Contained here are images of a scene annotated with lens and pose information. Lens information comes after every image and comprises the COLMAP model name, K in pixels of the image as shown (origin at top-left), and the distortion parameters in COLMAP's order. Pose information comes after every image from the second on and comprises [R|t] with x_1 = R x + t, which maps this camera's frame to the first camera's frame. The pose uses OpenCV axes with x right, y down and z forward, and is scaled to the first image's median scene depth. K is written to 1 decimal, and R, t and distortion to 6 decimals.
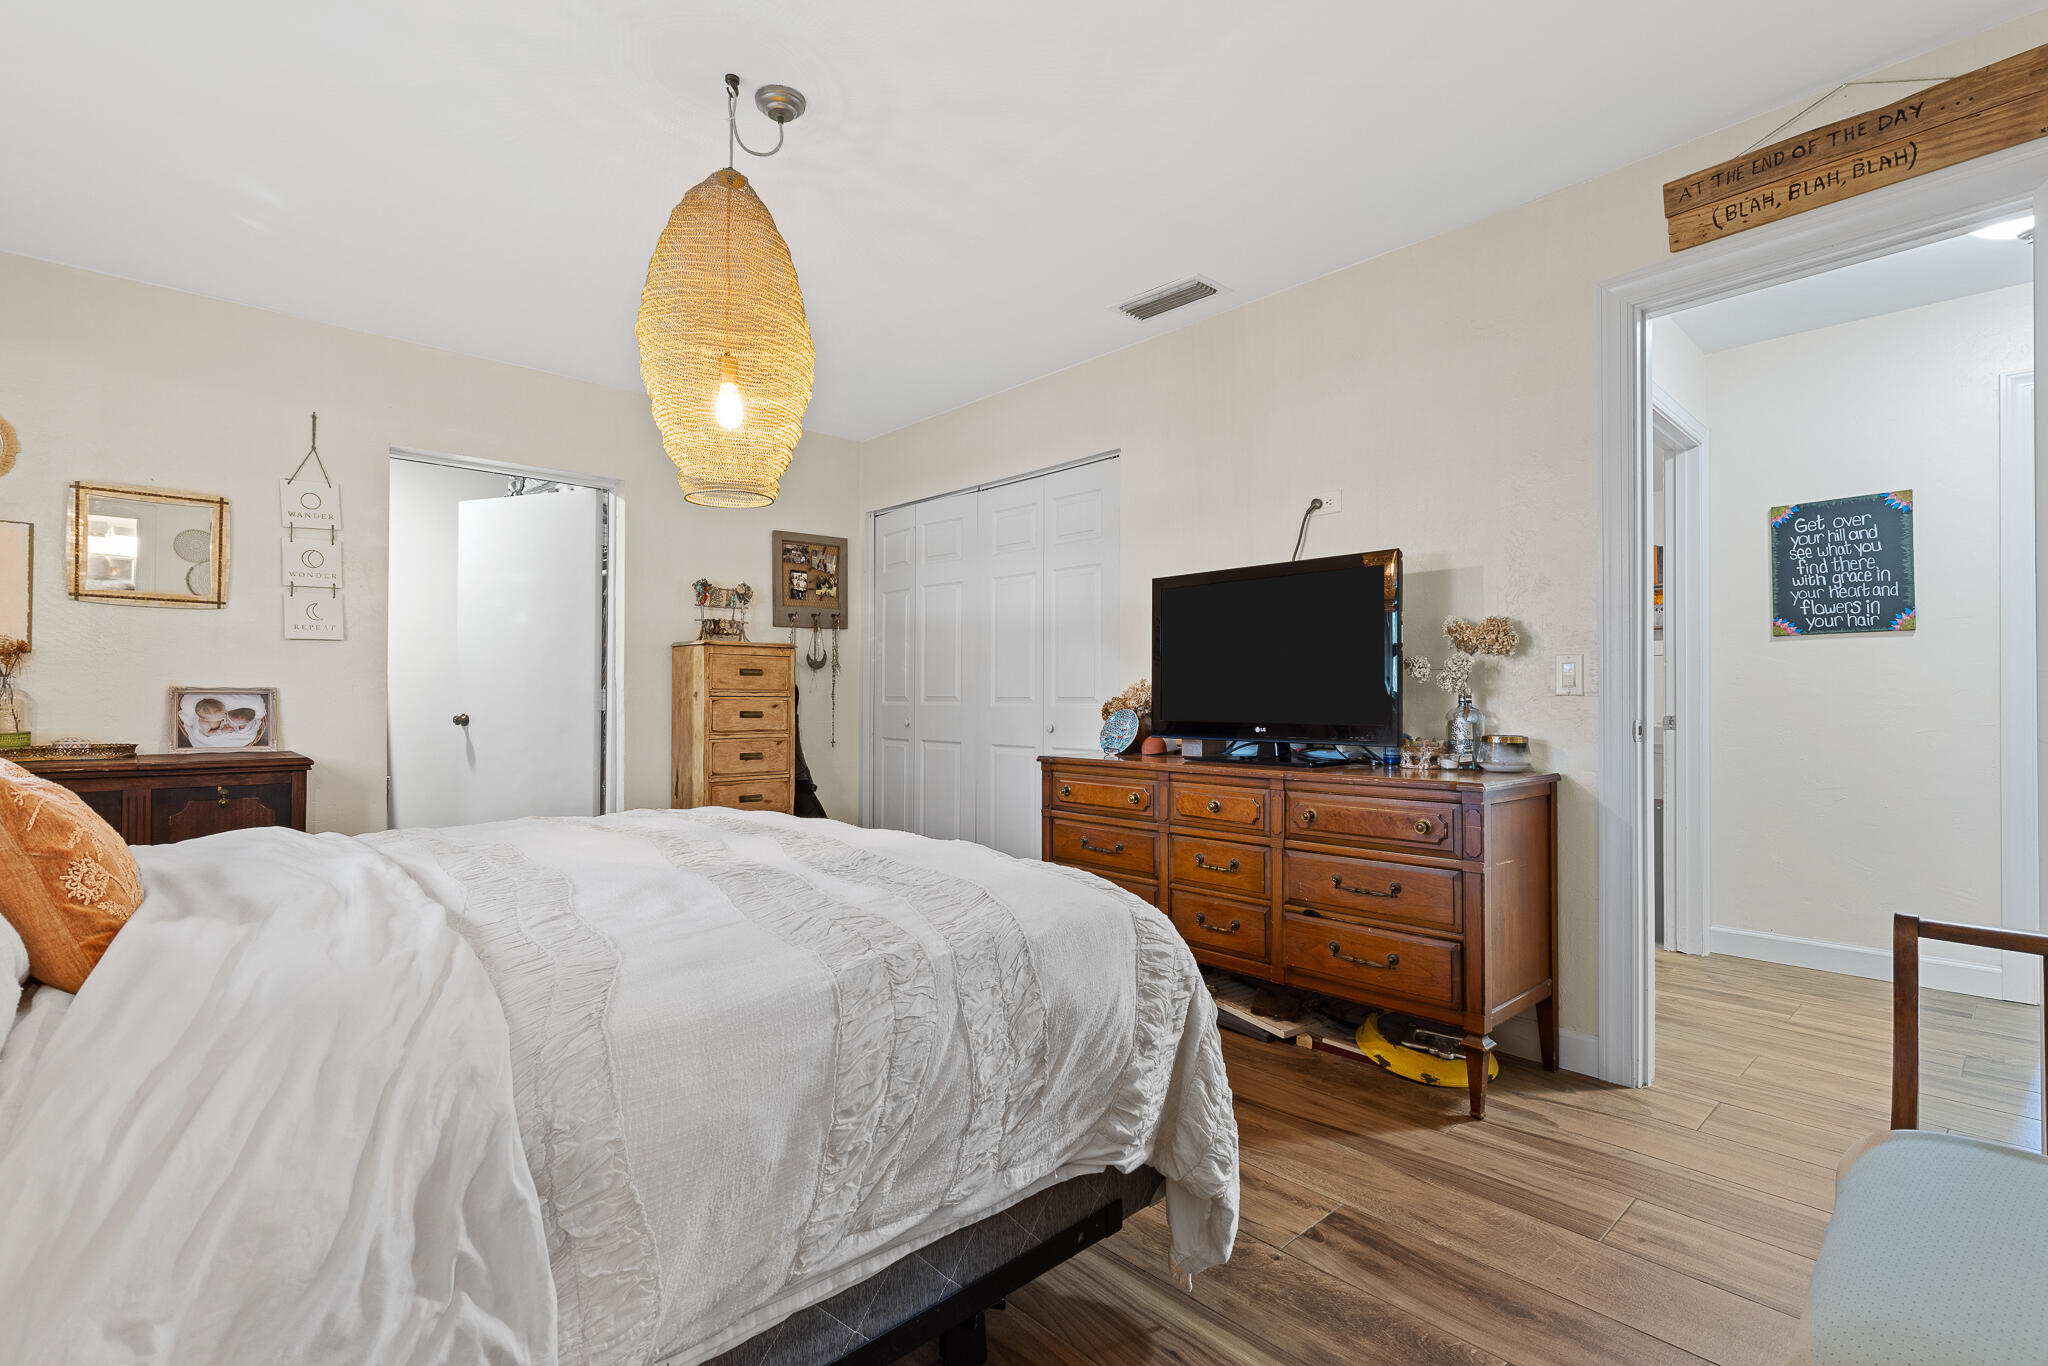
lens RADIAL K [[932.4, 0, 1043.5], [0, 932.4, 684.0], [0, 0, 1]] dist [-0.001293, 0.001415]
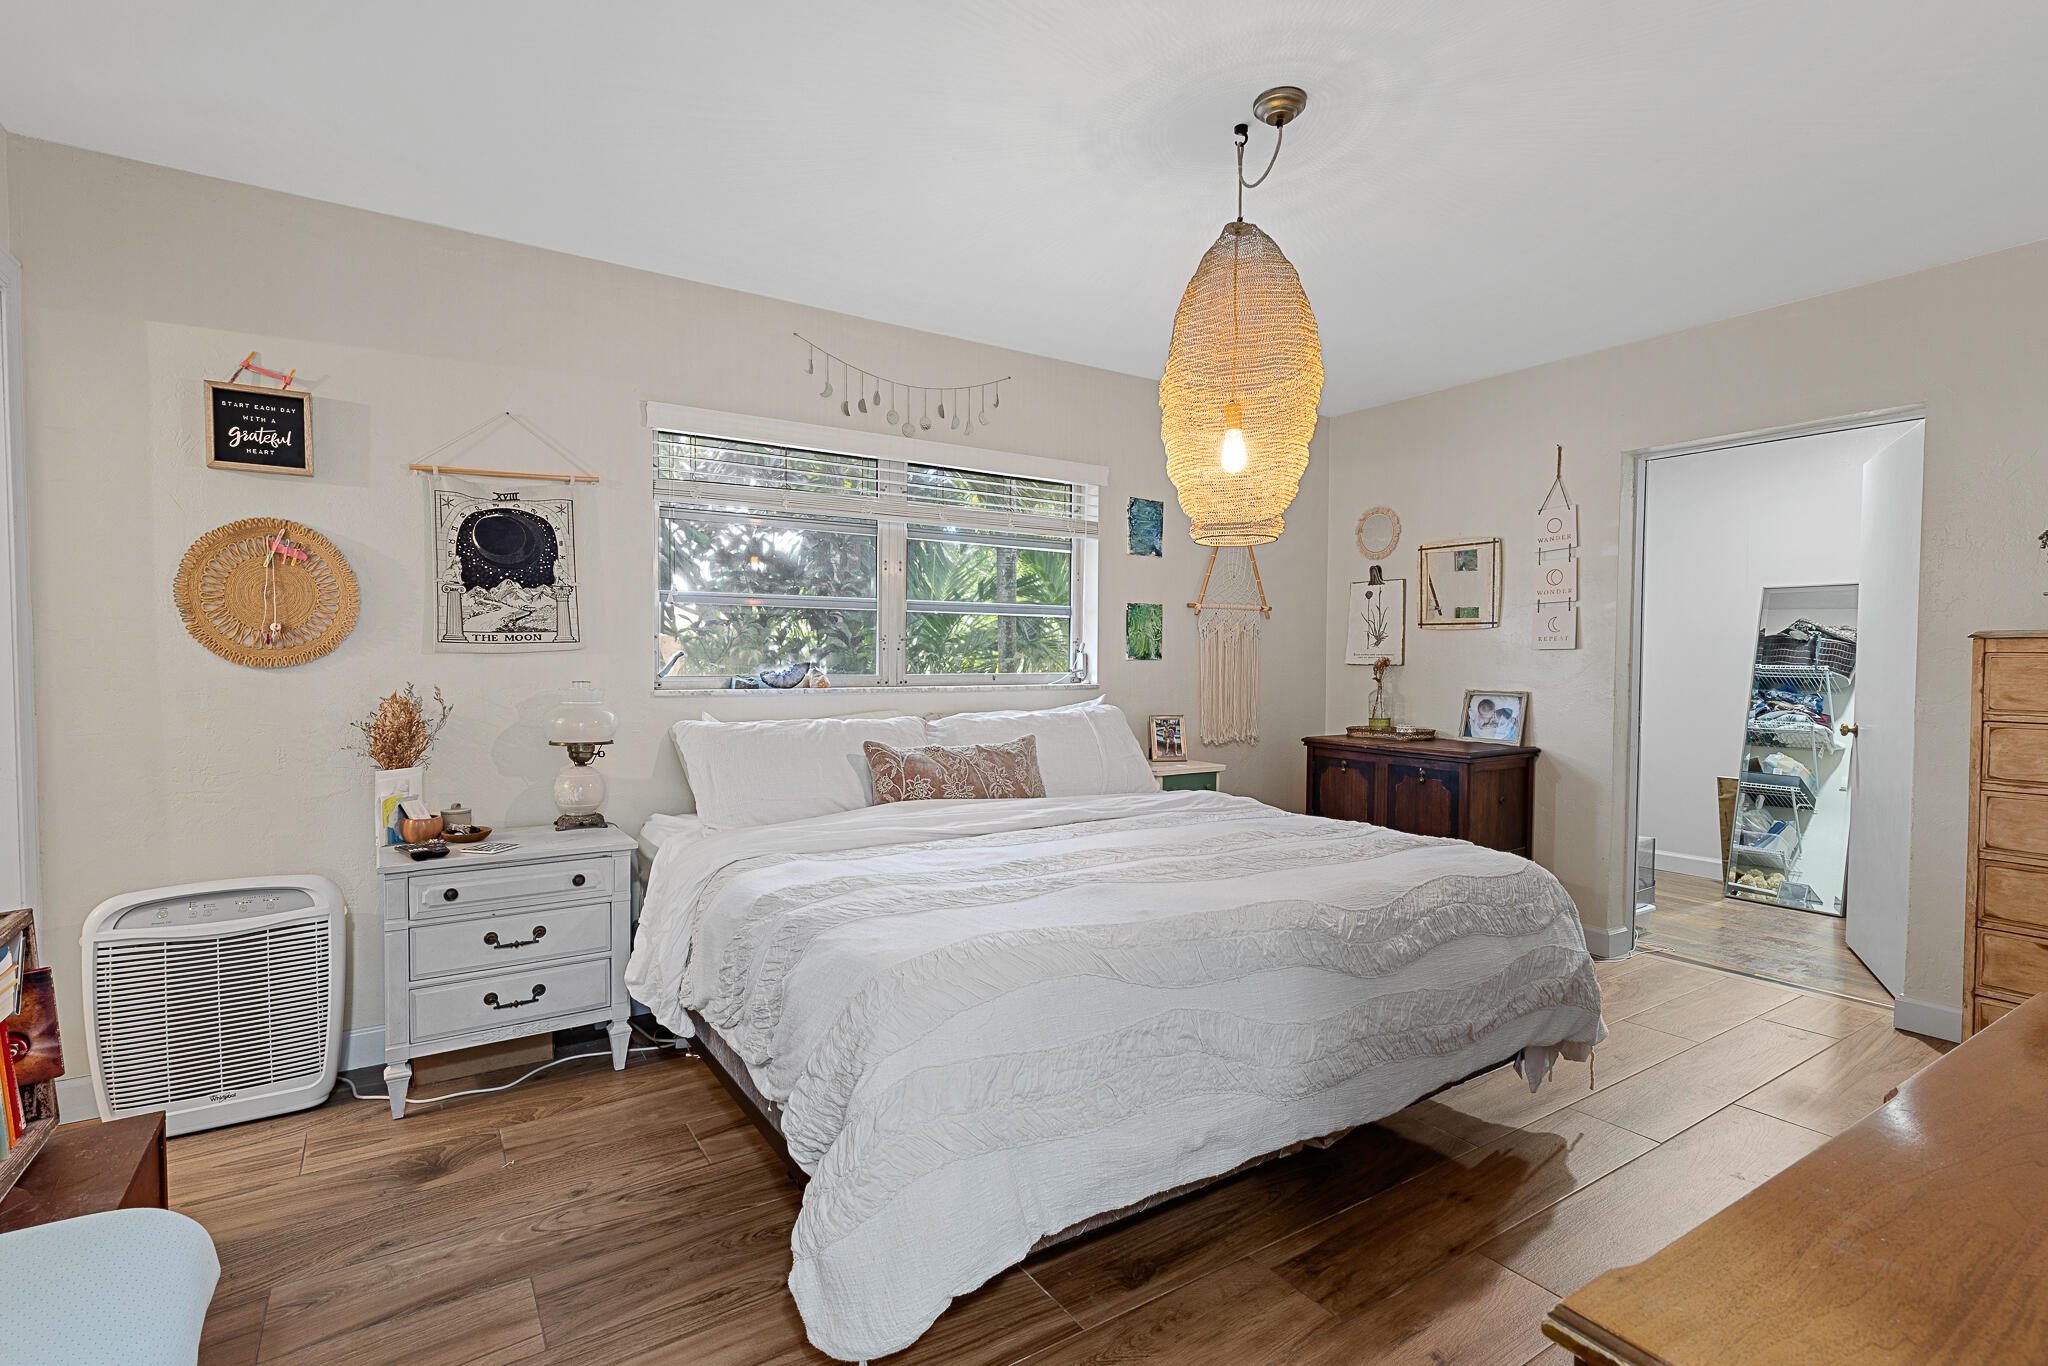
lens RADIAL K [[932.4, 0, 1018.7], [0, 932.4, 690.6], [0, 0, 1]] dist [-0.001293, 0.001415]
pose [[-0.179997, 0.033735, -0.983088, 0.435059], [0.009696, 0.999424, 0.032521, -0.040661], [0.983619, -0.003678, -0.180220, 0.566944]]
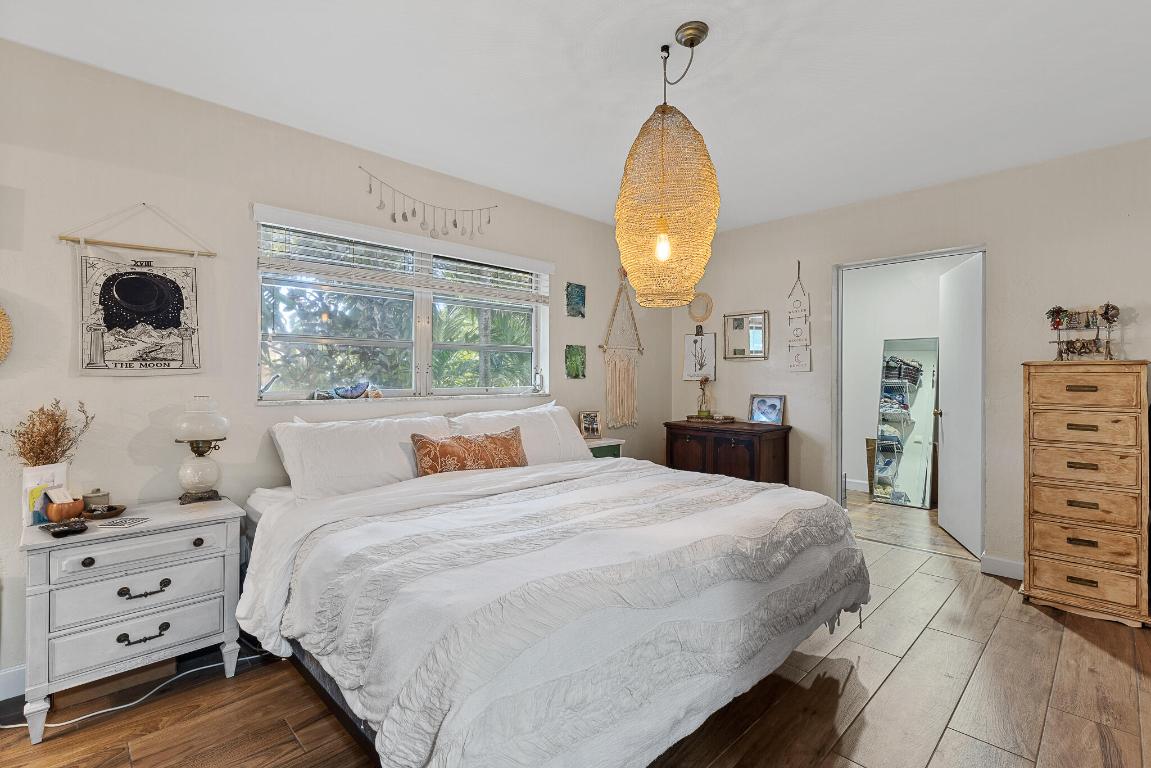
lens RADIAL K [[524.0, 0, 581.9], [0, 524.0, 380.4], [0, 0, 1]] dist [-0.001293, 0.001415]
pose [[0.010117, 0.005978, -0.999931, 0.360222], [0.014414, 0.999877, 0.006123, -0.042253], [0.999845, -0.014475, 0.010030, 0.512168]]
